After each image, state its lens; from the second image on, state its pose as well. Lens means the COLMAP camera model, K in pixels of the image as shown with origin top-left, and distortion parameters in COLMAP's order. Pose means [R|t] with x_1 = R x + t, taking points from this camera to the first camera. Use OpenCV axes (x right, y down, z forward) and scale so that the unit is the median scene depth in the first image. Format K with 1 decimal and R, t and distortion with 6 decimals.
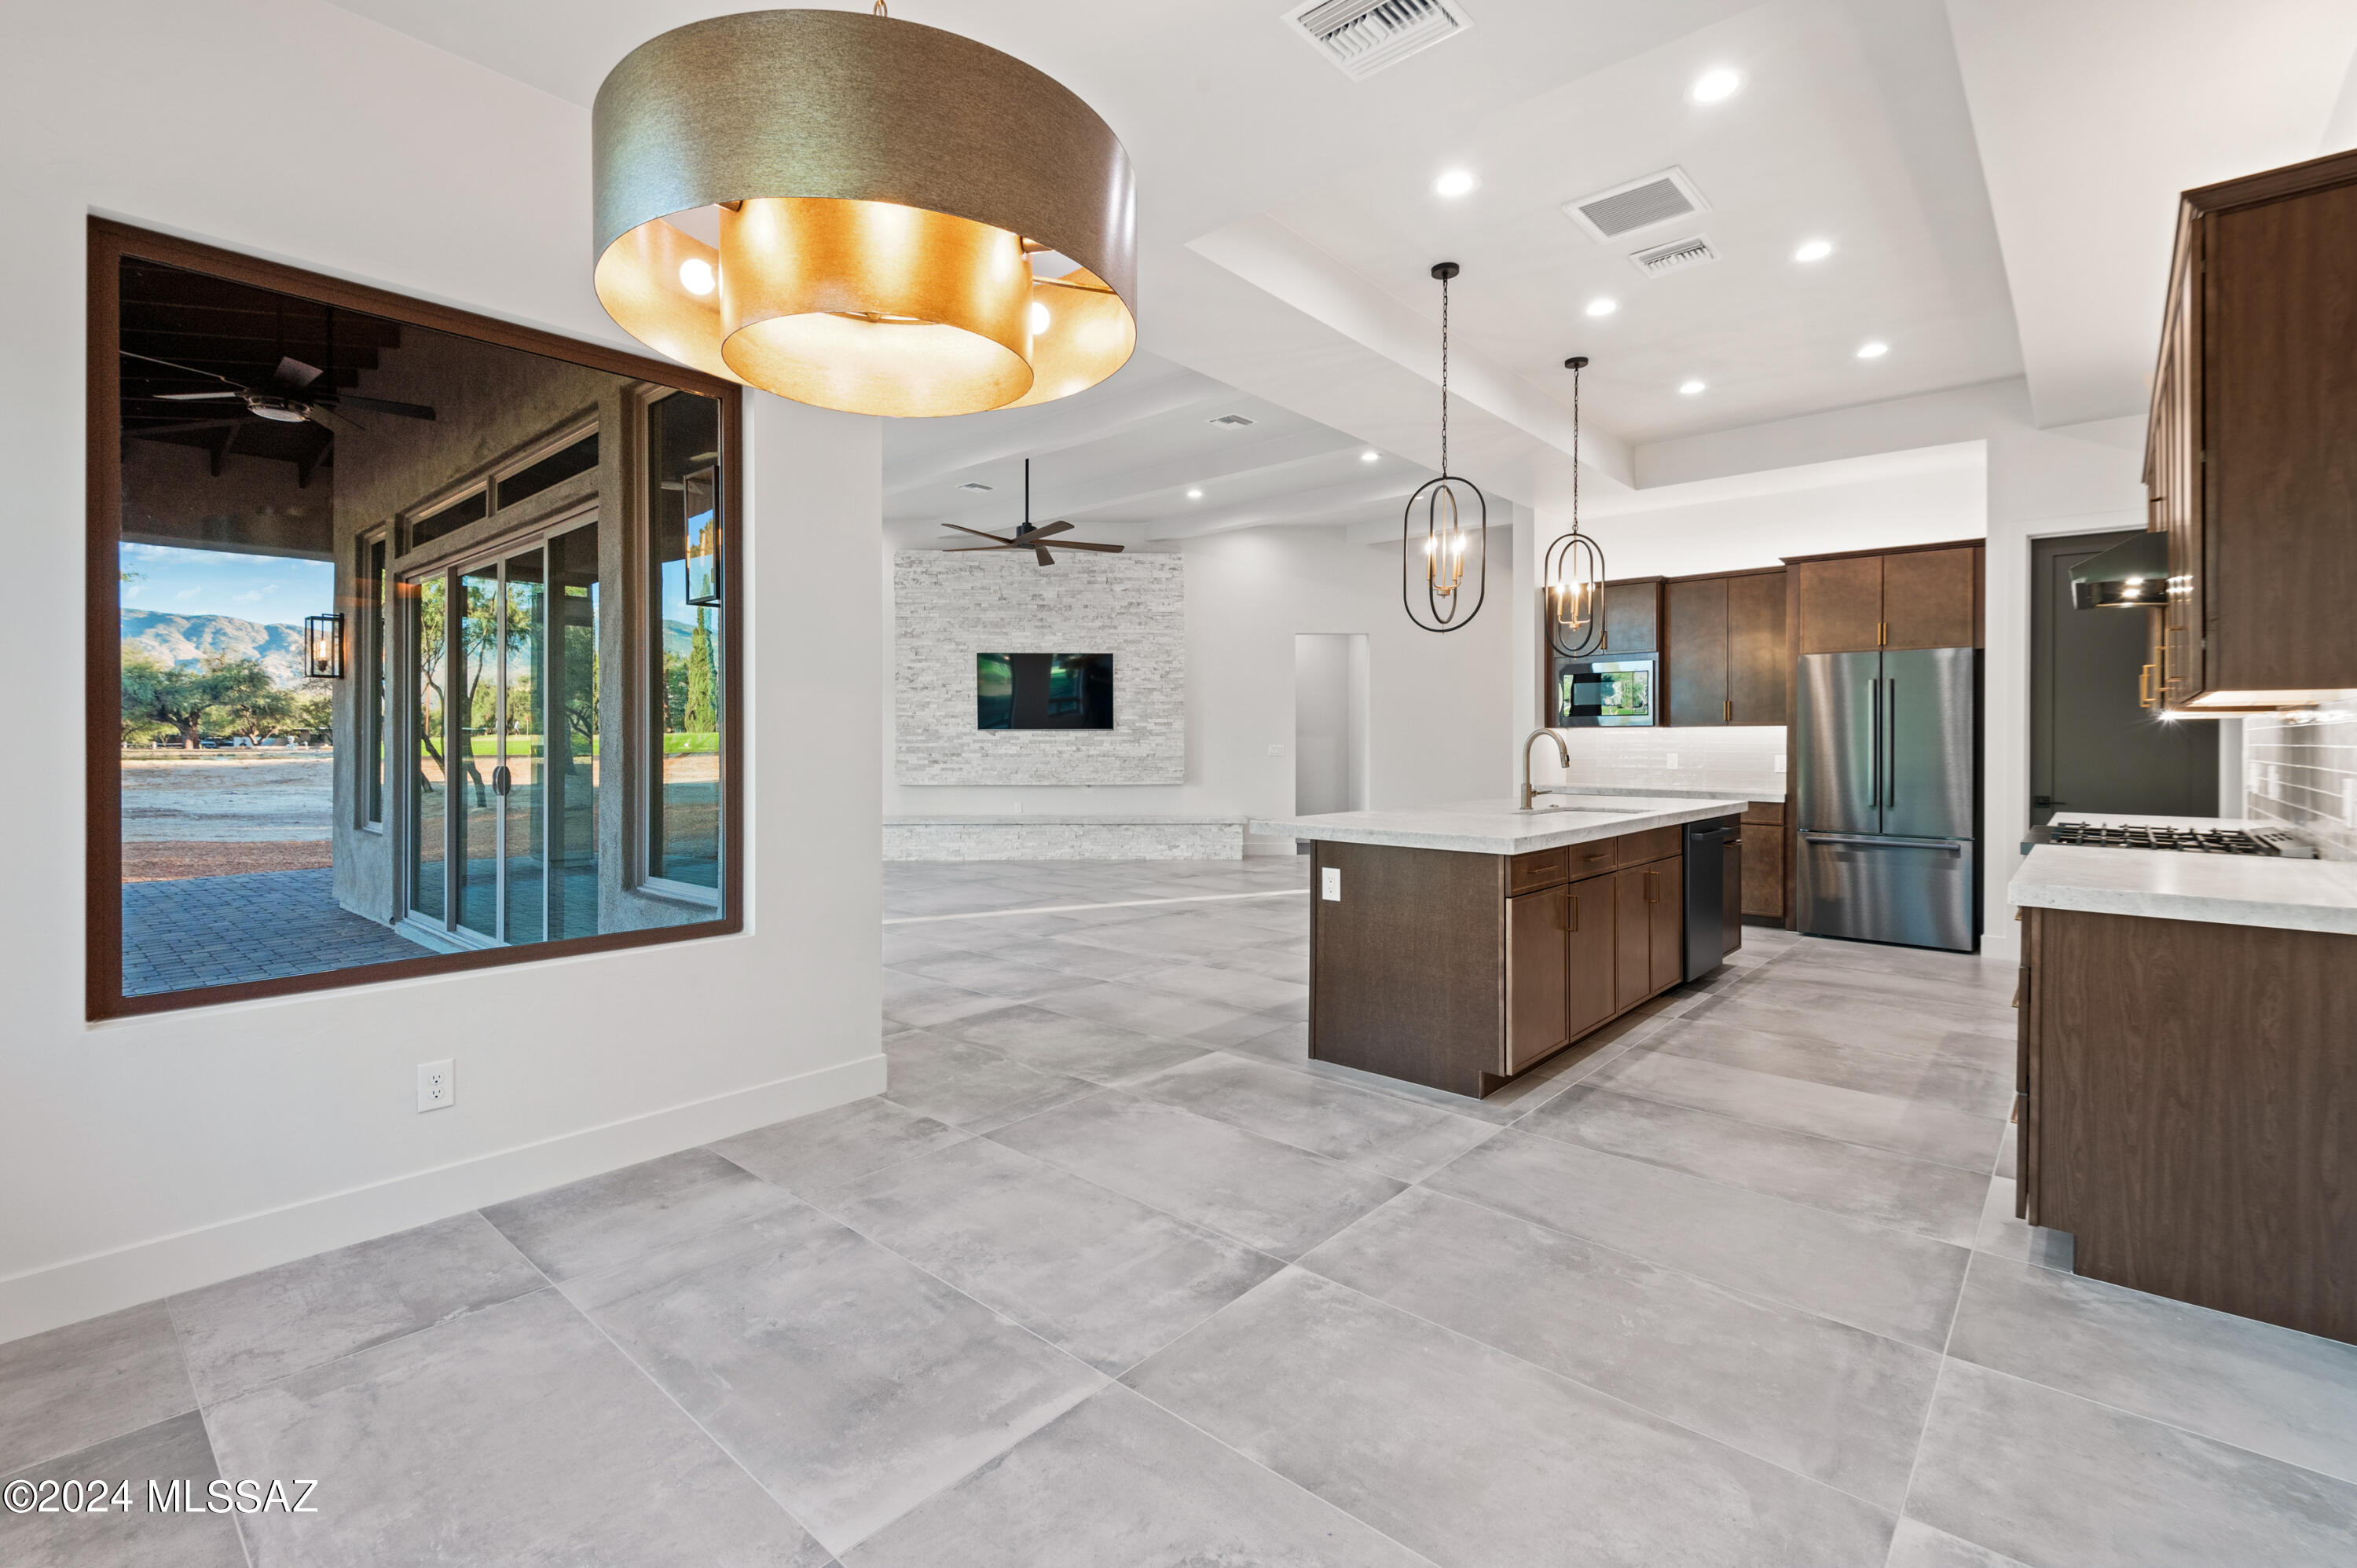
lens RADIAL K [[1065.0, 0, 1180.9], [0, 1065.0, 743.3], [0, 0, 1]] dist [0.013457, -0.000126]
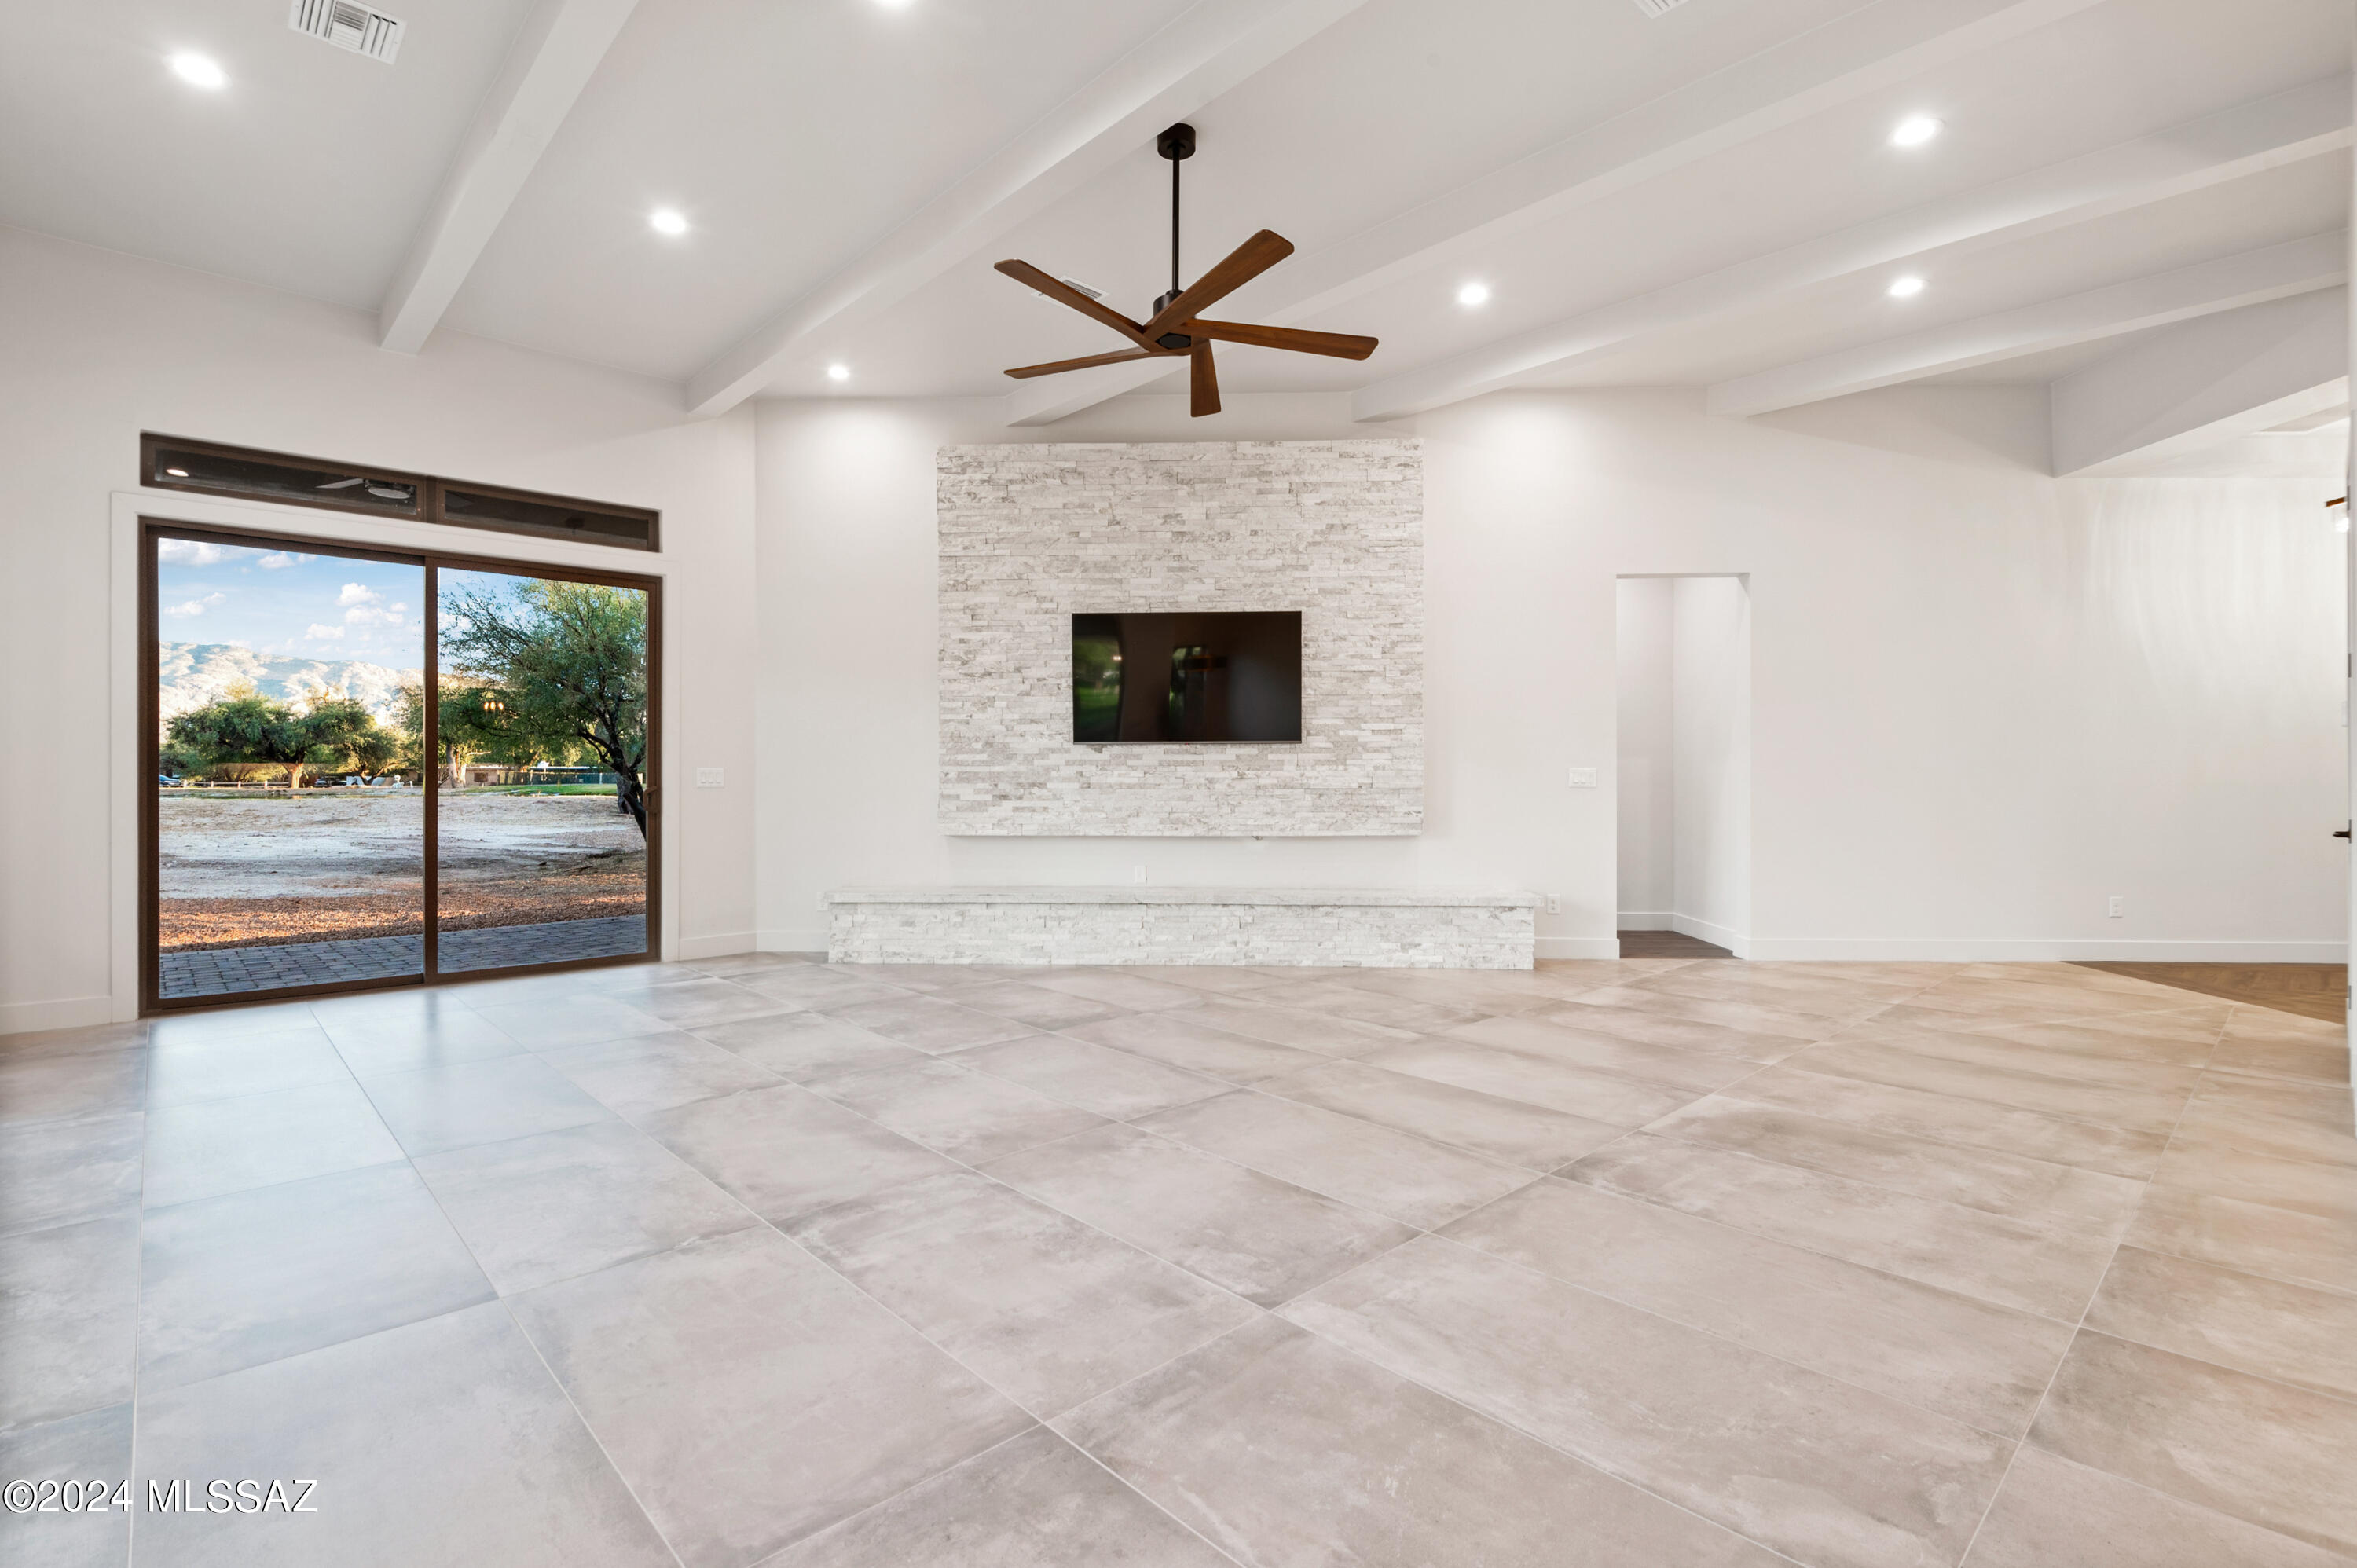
lens RADIAL K [[1104.9, 0, 1172.2], [0, 1104.9, 778.4], [0, 0, 1]] dist [0.013864, -0.000598]
pose [[0.994944, -0.001431, -0.100419, -0.073410], [0.000998, 0.999990, -0.004359, 0.009726], [0.100424, 0.004237, 0.994936, 0.389466]]
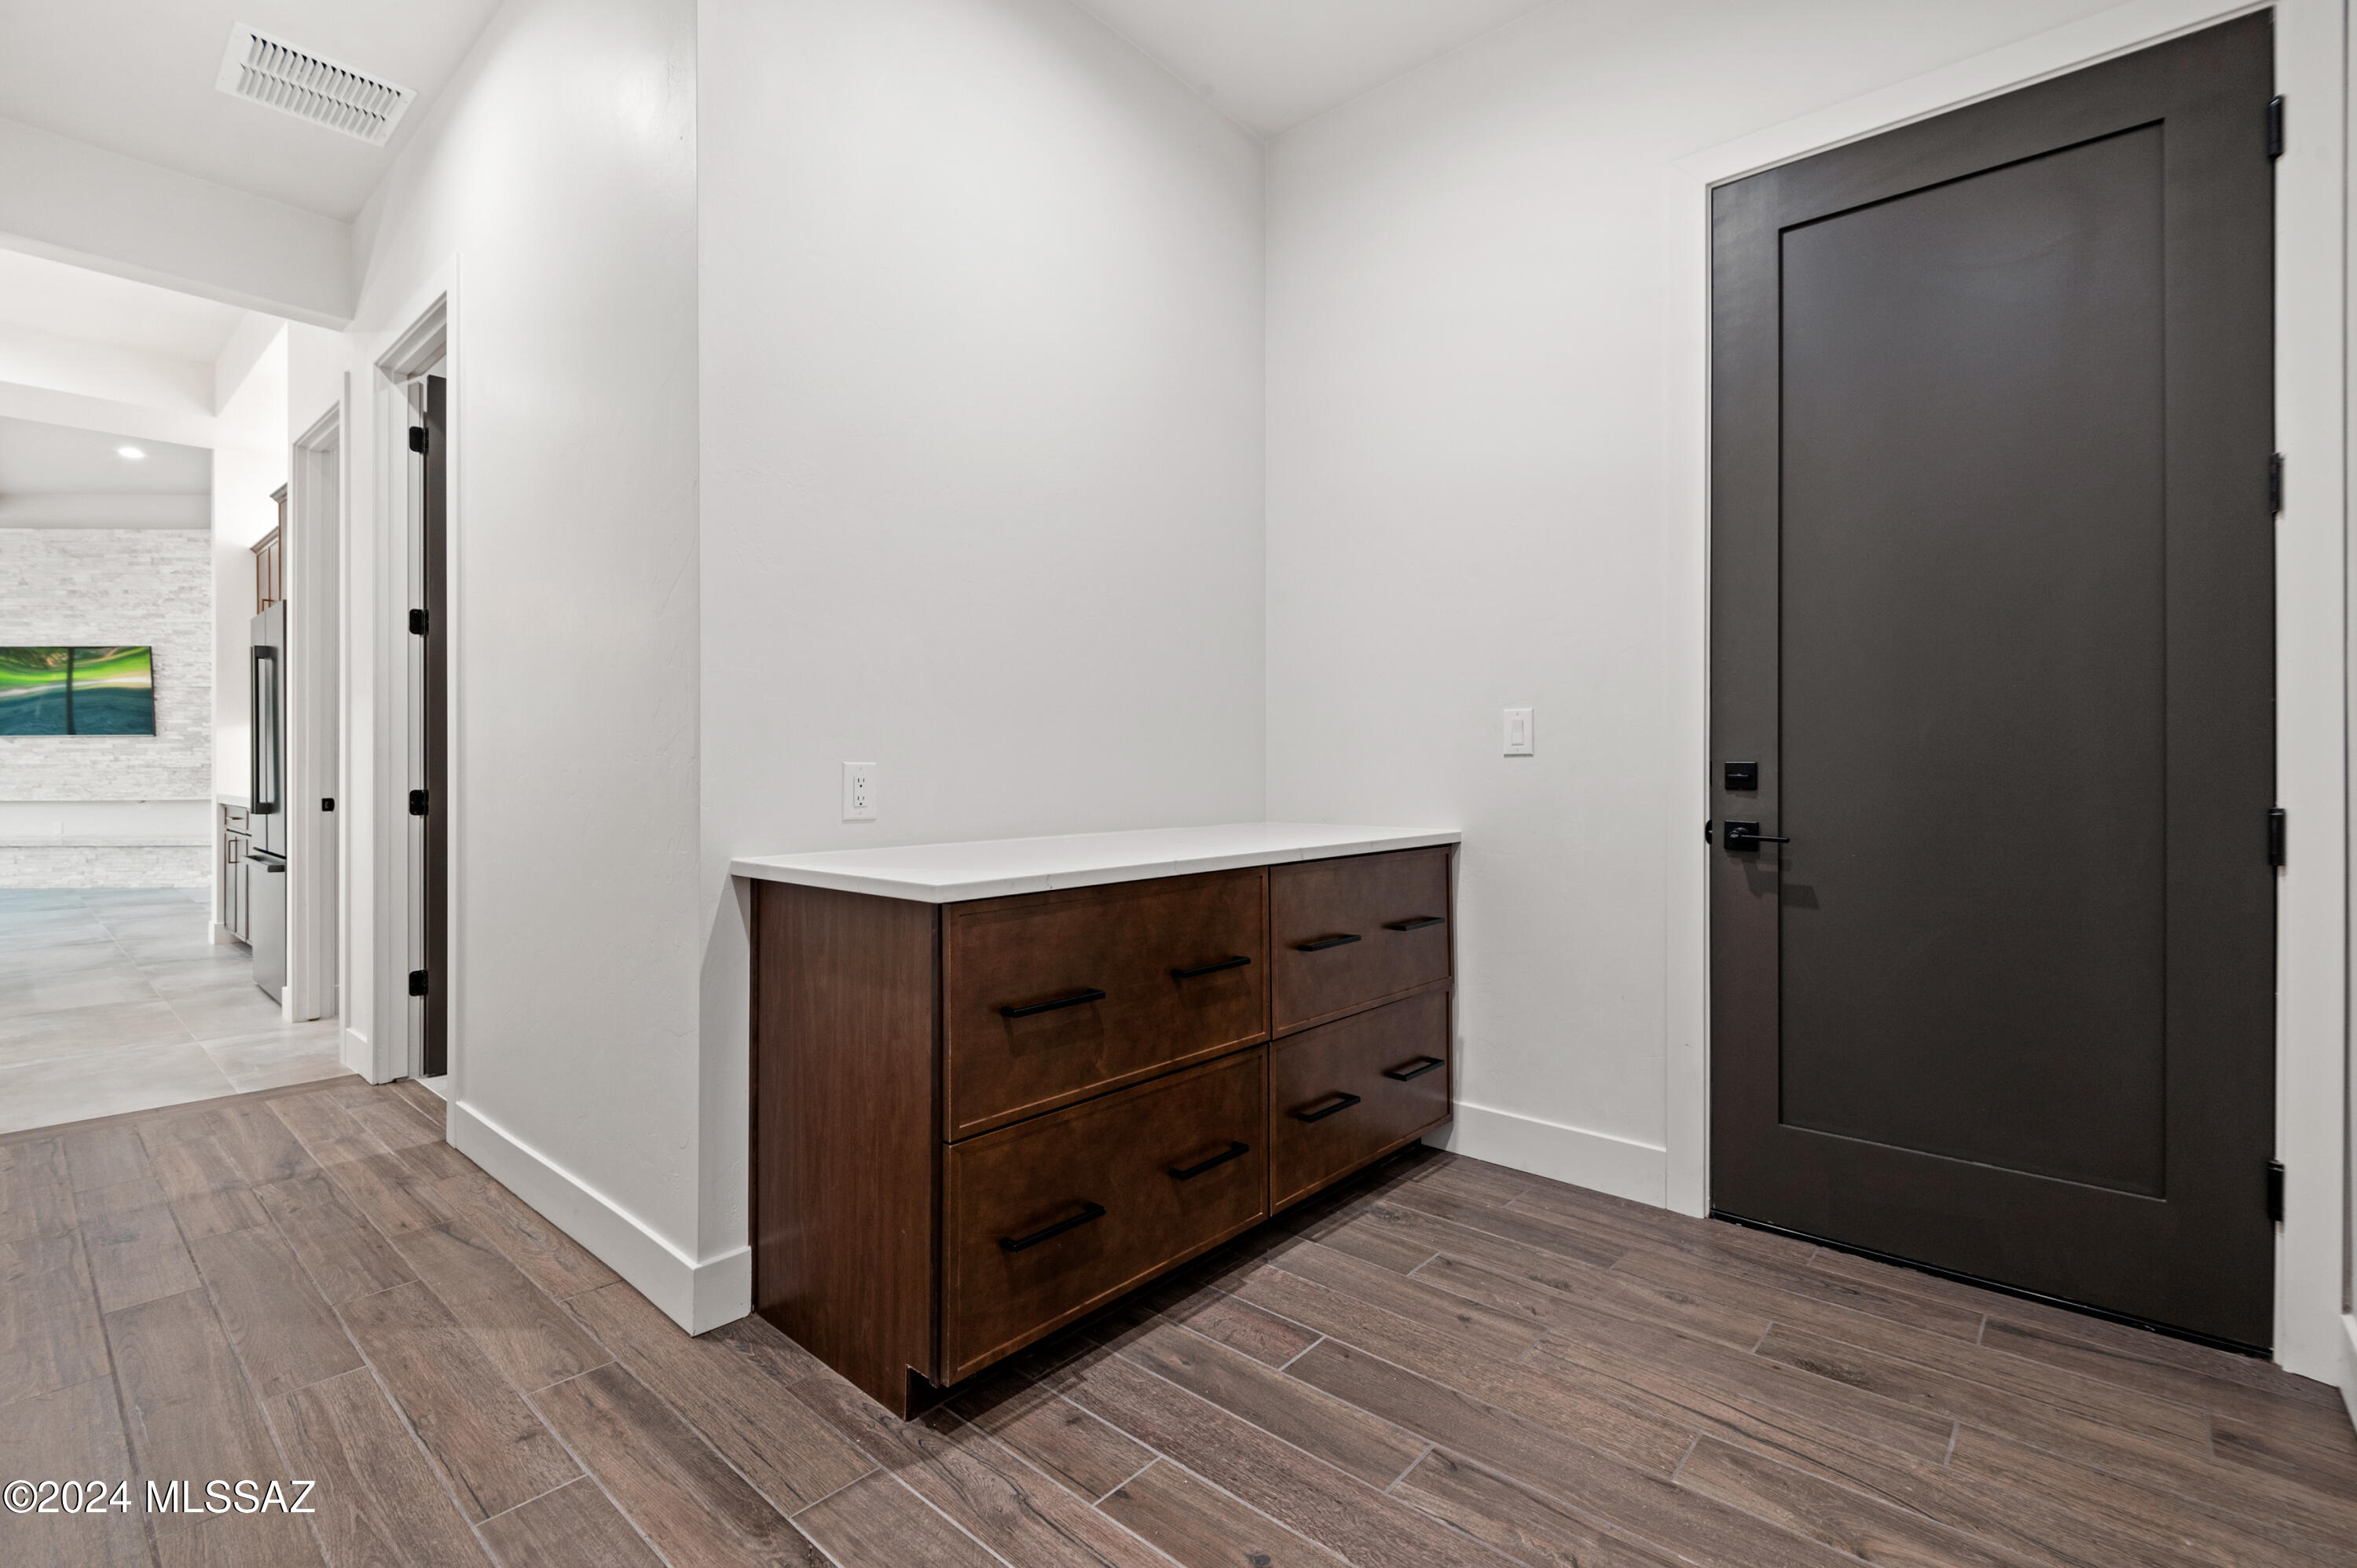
lens RADIAL K [[1065.0, 0, 1177.4], [0, 1065.0, 764.8], [0, 0, 1]] dist [0.013457, -0.000126]
pose [[0.999746, -0.007643, -0.021198, 0.773995], [0.006875, 0.999325, -0.036093, 0.047623], [0.021459, 0.035938, 0.999124, 0.157864]]
